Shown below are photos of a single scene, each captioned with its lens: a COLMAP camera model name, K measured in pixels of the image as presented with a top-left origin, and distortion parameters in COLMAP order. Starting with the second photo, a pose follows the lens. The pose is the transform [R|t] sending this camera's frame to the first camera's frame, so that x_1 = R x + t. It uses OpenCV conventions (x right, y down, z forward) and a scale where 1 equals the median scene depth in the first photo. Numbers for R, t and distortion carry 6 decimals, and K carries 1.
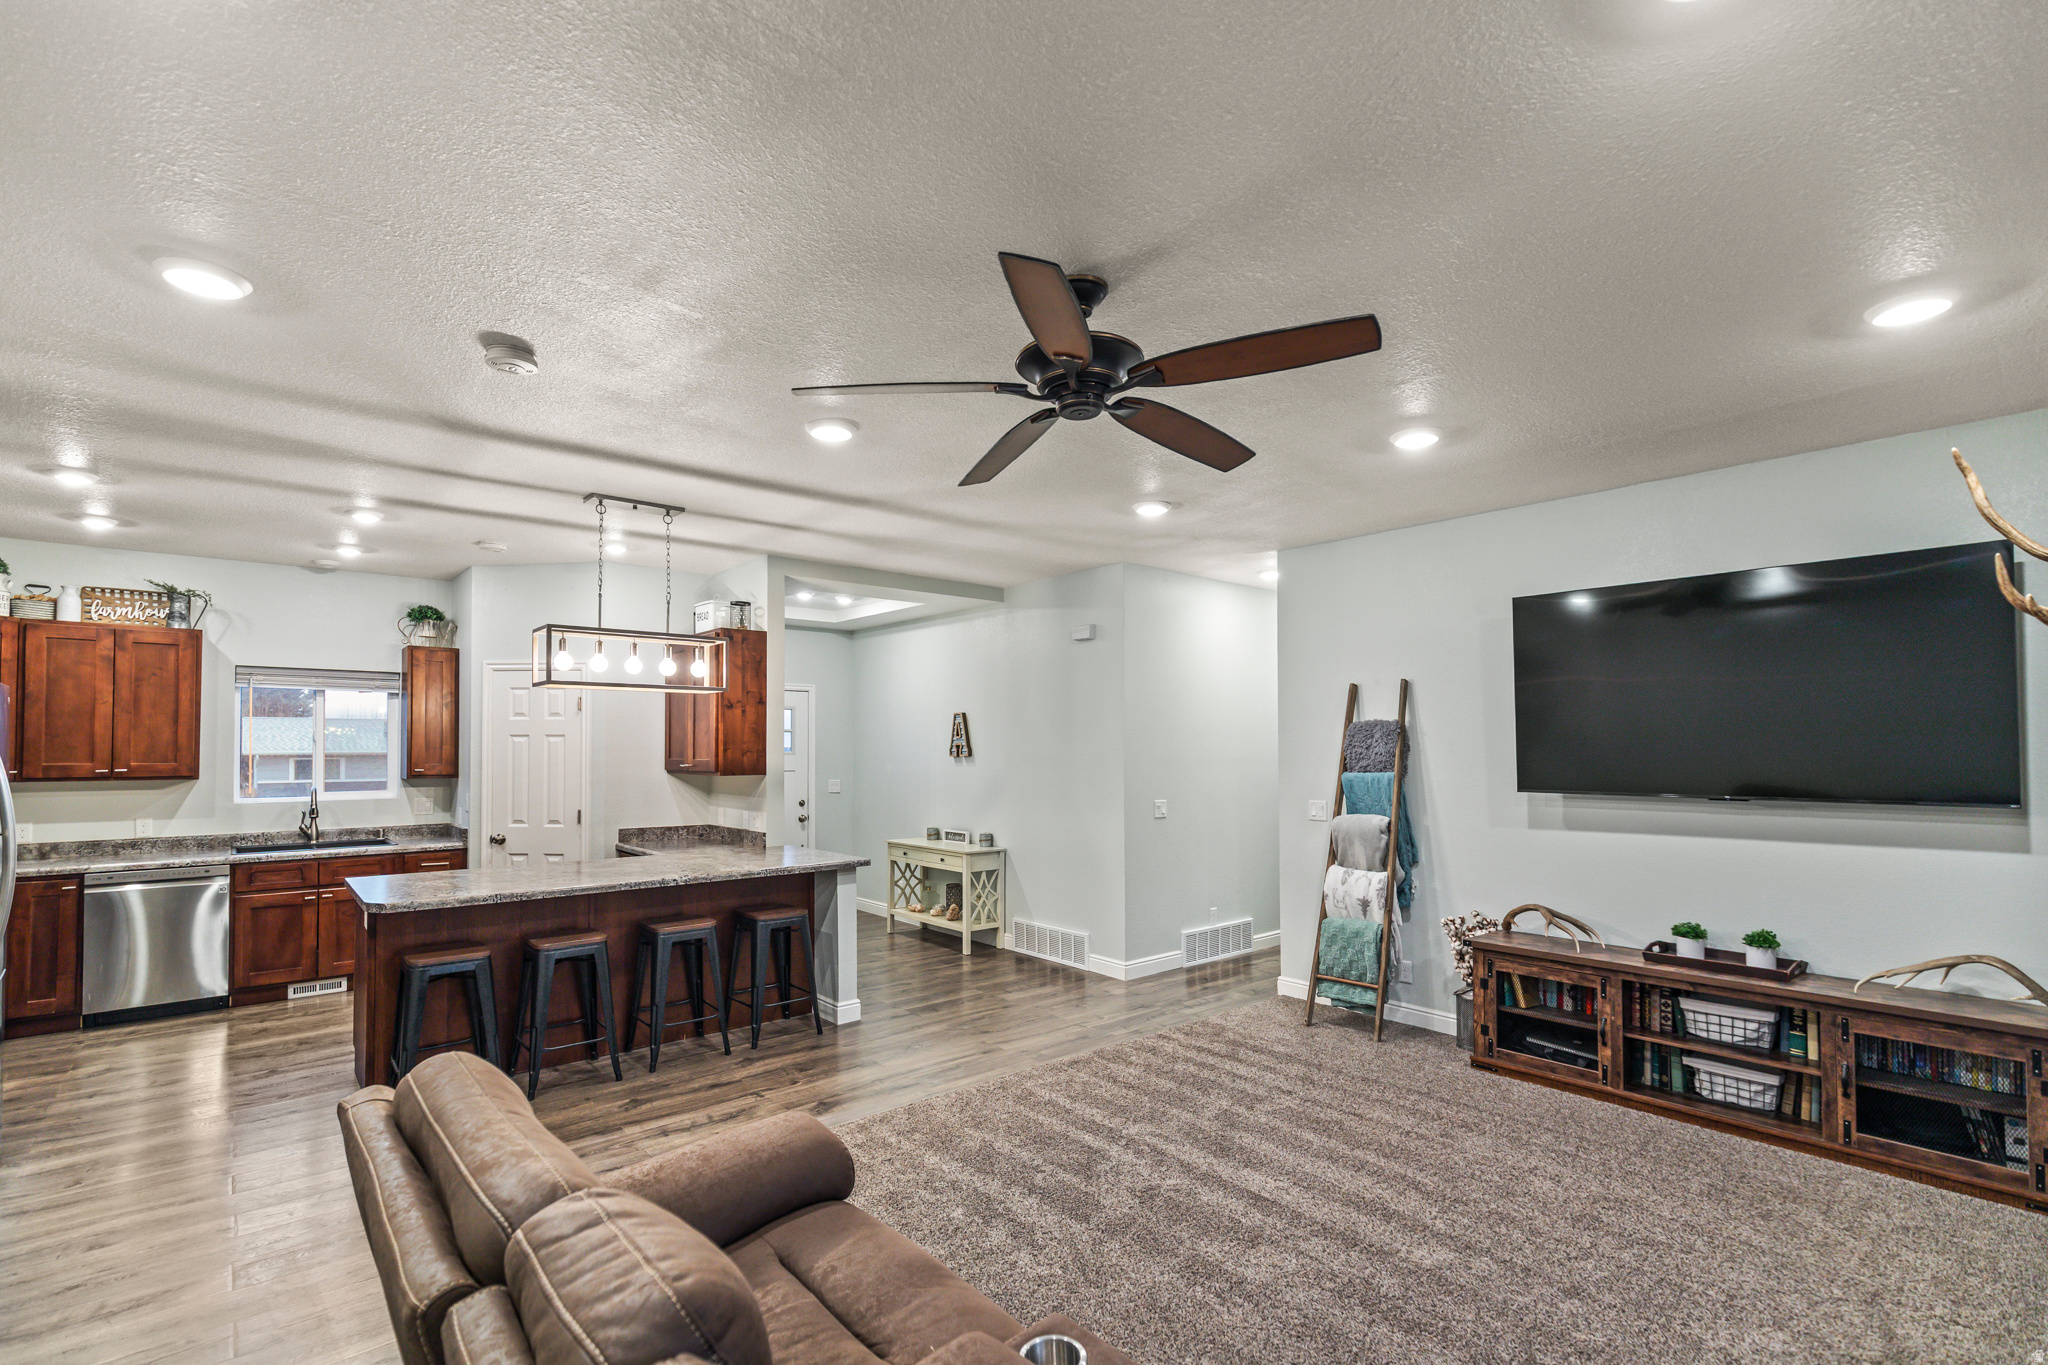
lens RADIAL K [[940.0, 0, 1014.2], [0, 940.0, 723.2], [0, 0, 1]] dist [0.002694, 0.000317]
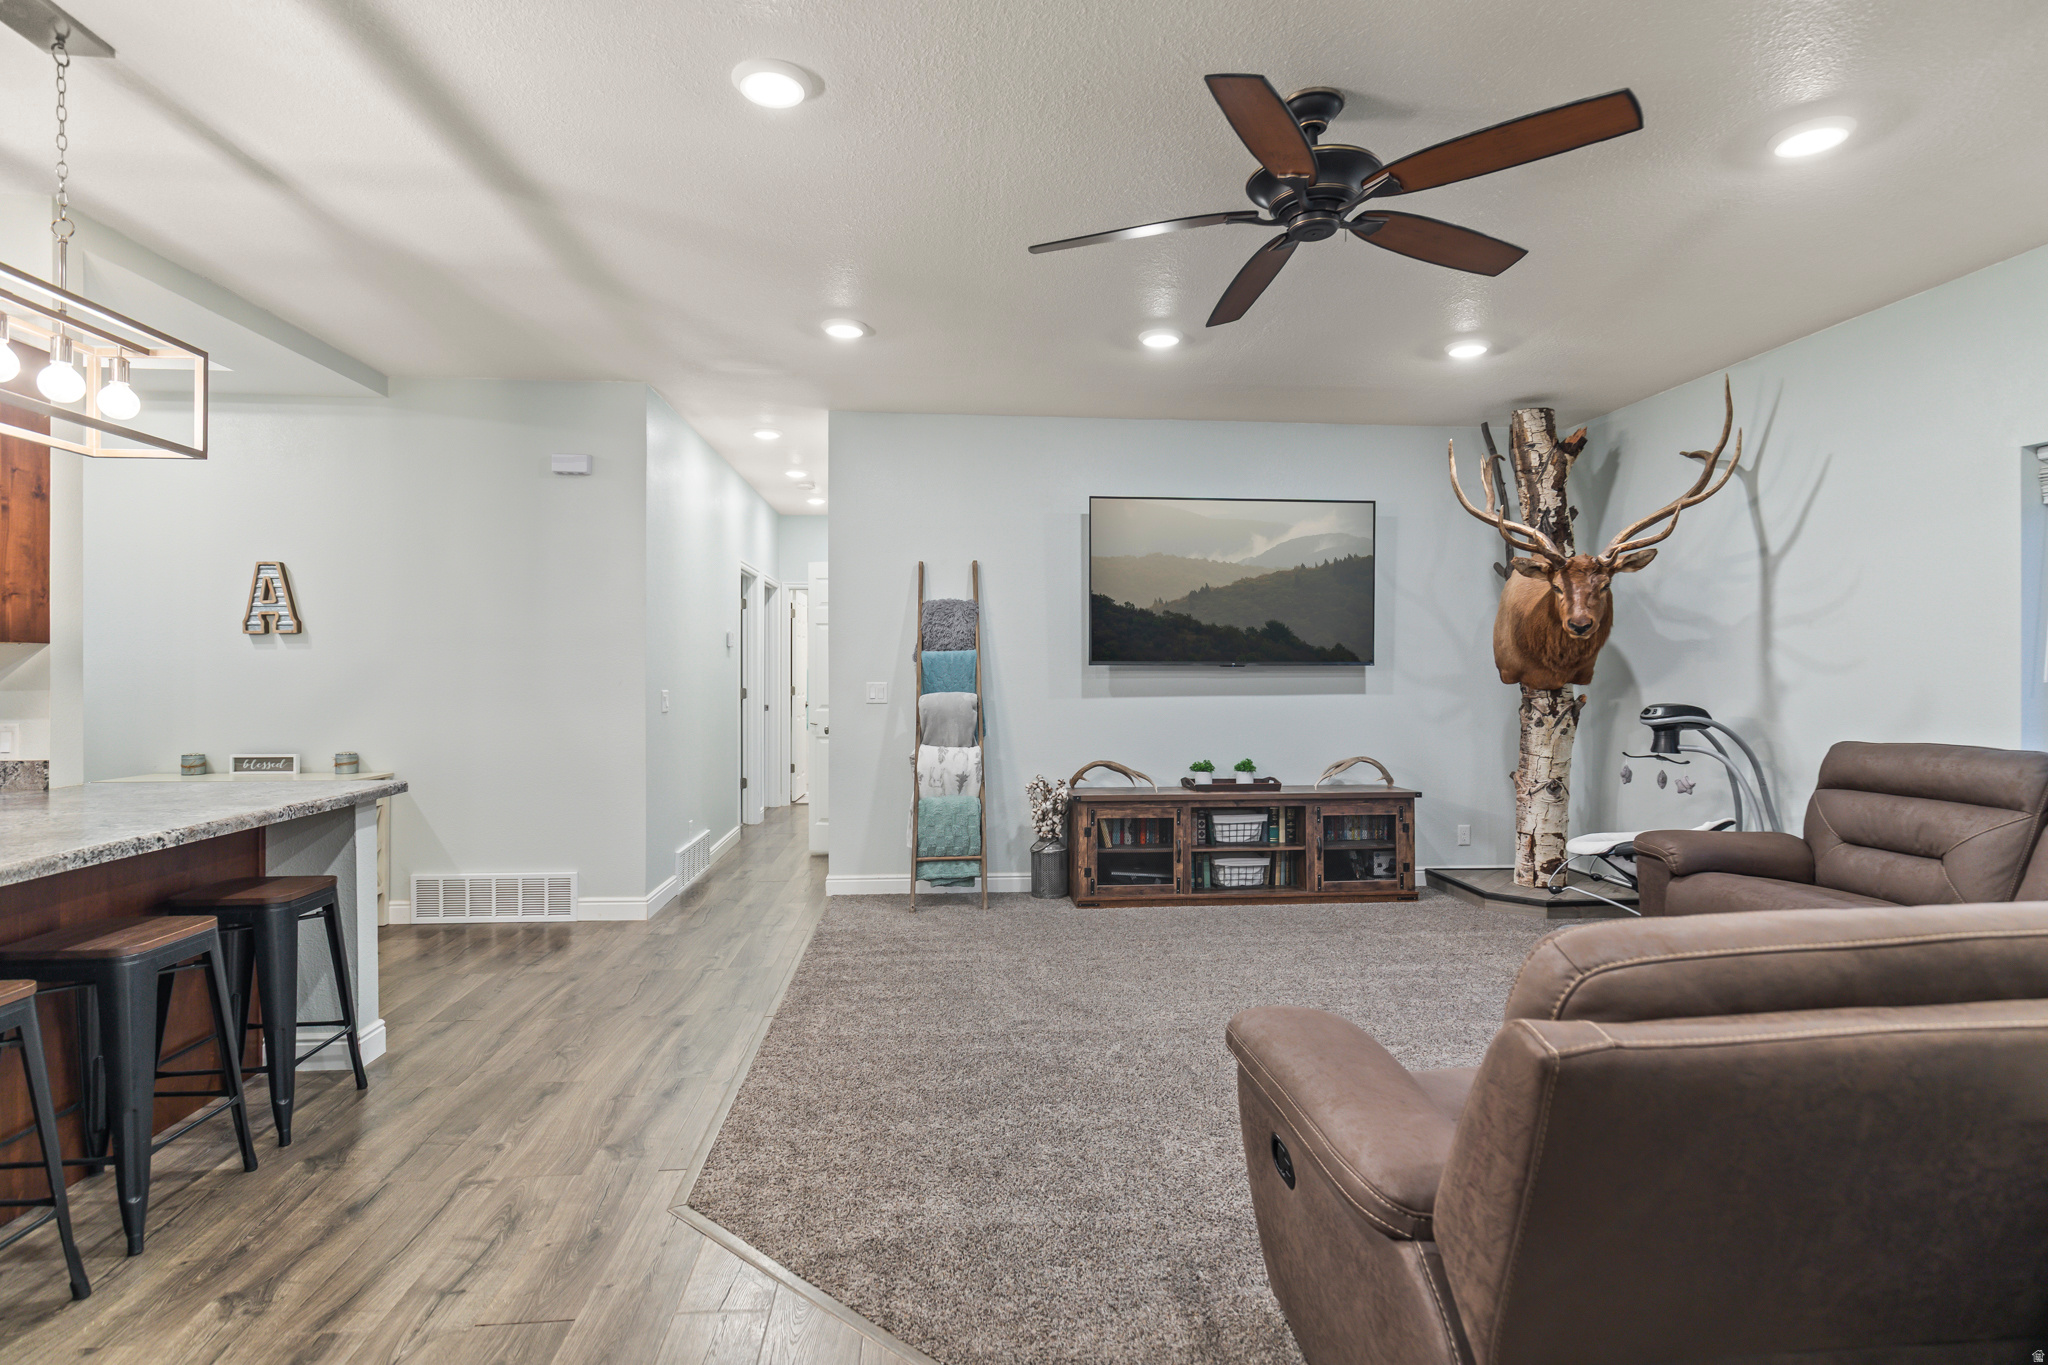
lens RADIAL K [[1023.8, 0, 1026.7], [0, 1023.8, 668.0], [0, 0, 1]] dist [-0.000192, -0.000895]
pose [[0.566083, 0.004633, 0.824335, -0.586126], [-0.023246, 0.999676, 0.010345, 0.070732], [-0.824021, -0.025018, 0.566007, 0.382546]]
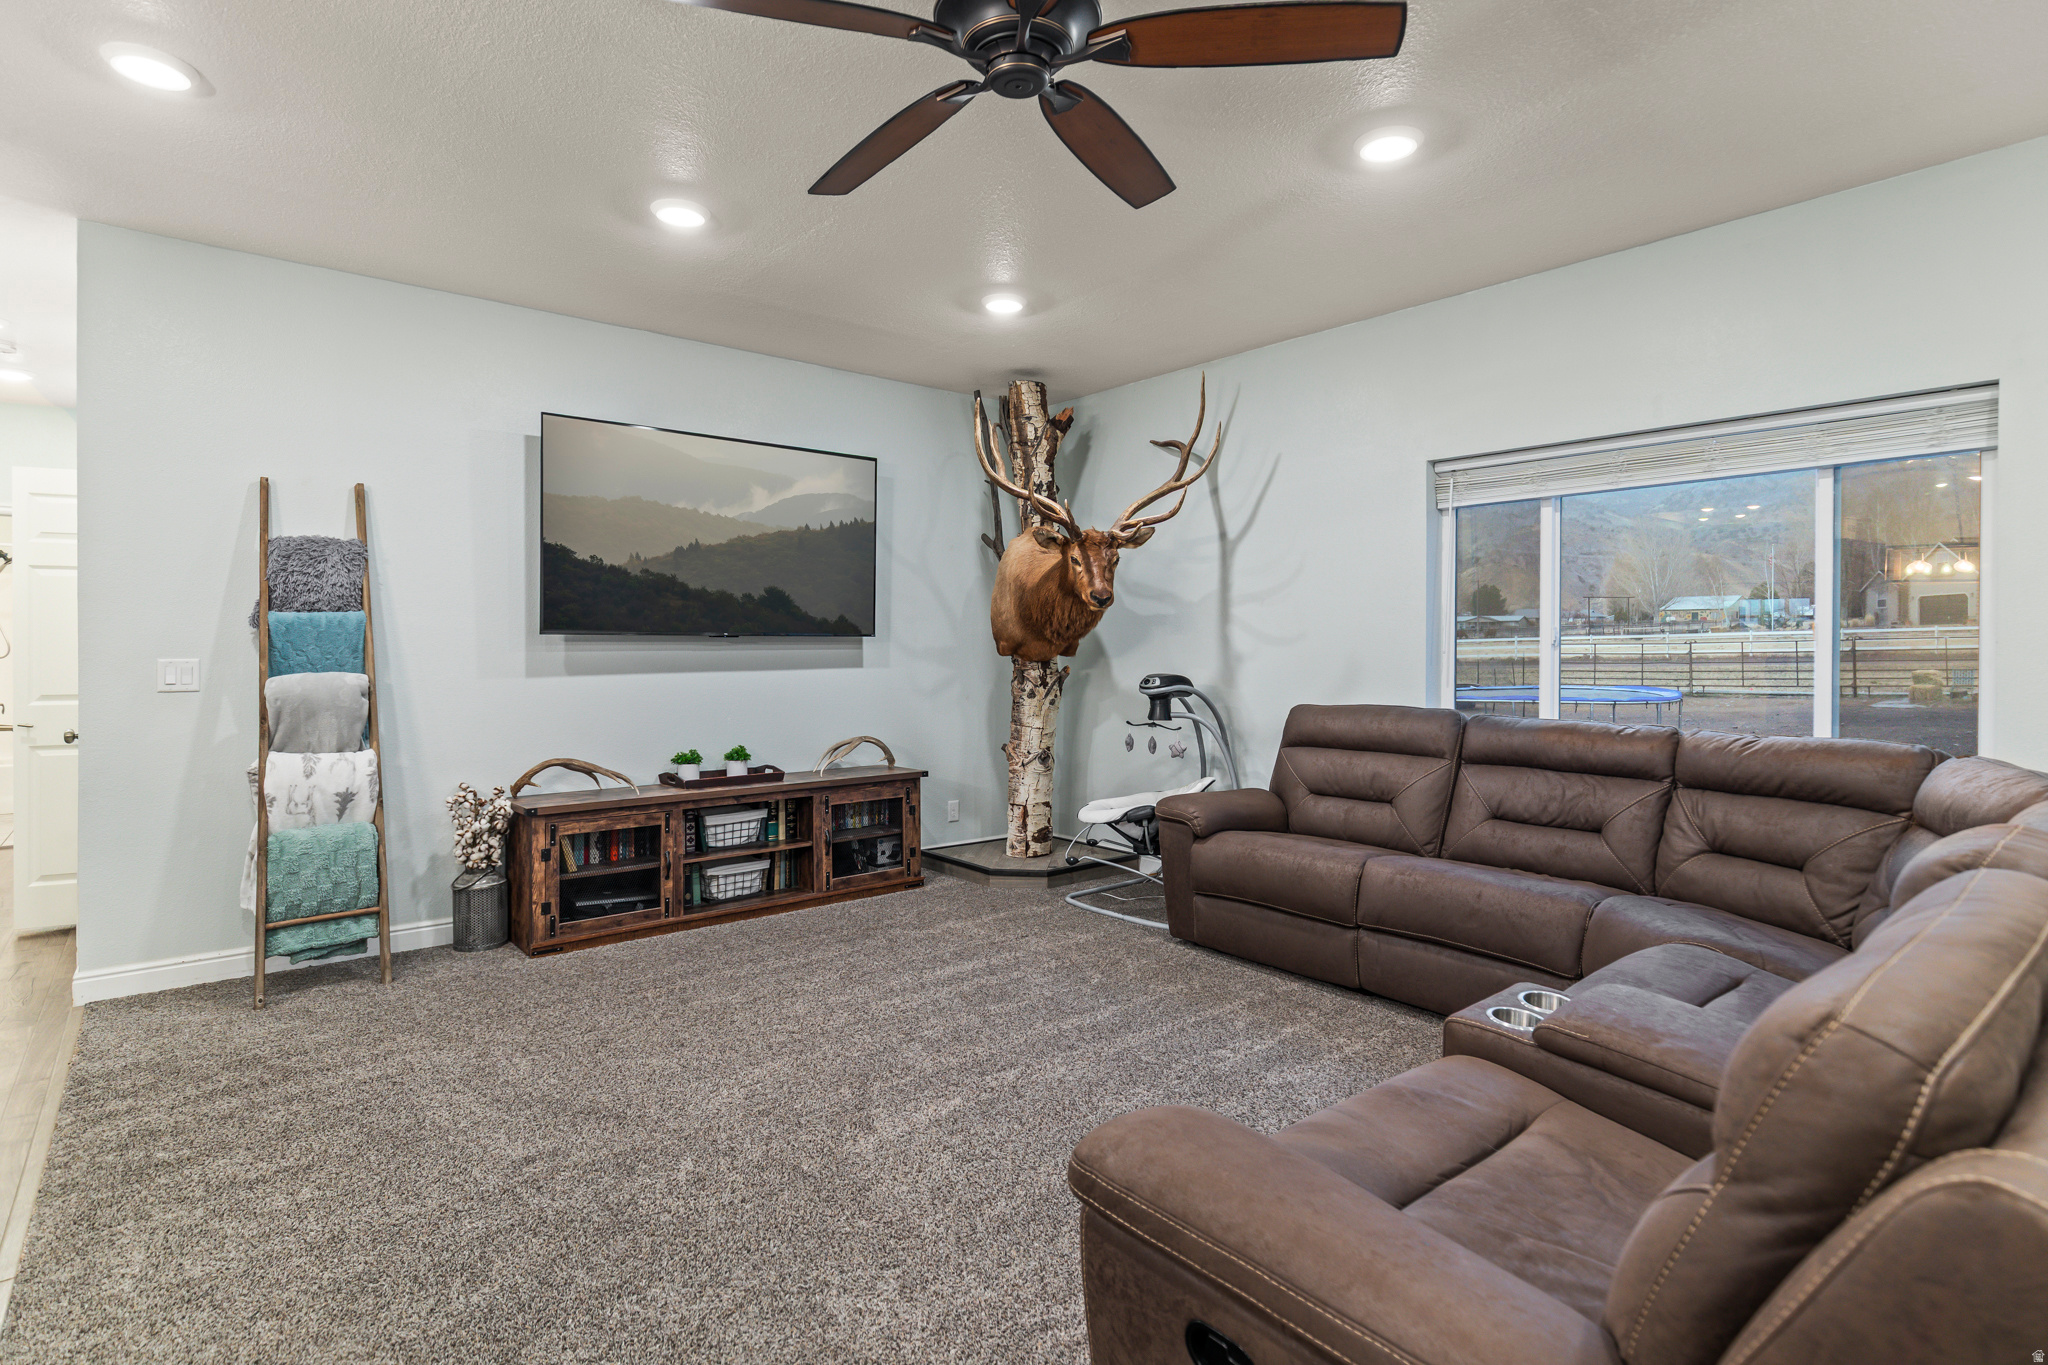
lens RADIAL K [[1030.4, 0, 1034.4], [0, 1030.4, 646.2], [0, 0, 1]] dist [-0.000385, -0.000434]
pose [[-0.008975, -0.000496, 0.999960, -0.463846], [-0.028467, 0.999595, 0.000240, 0.076697], [-0.999554, -0.028464, -0.008986, 0.593669]]
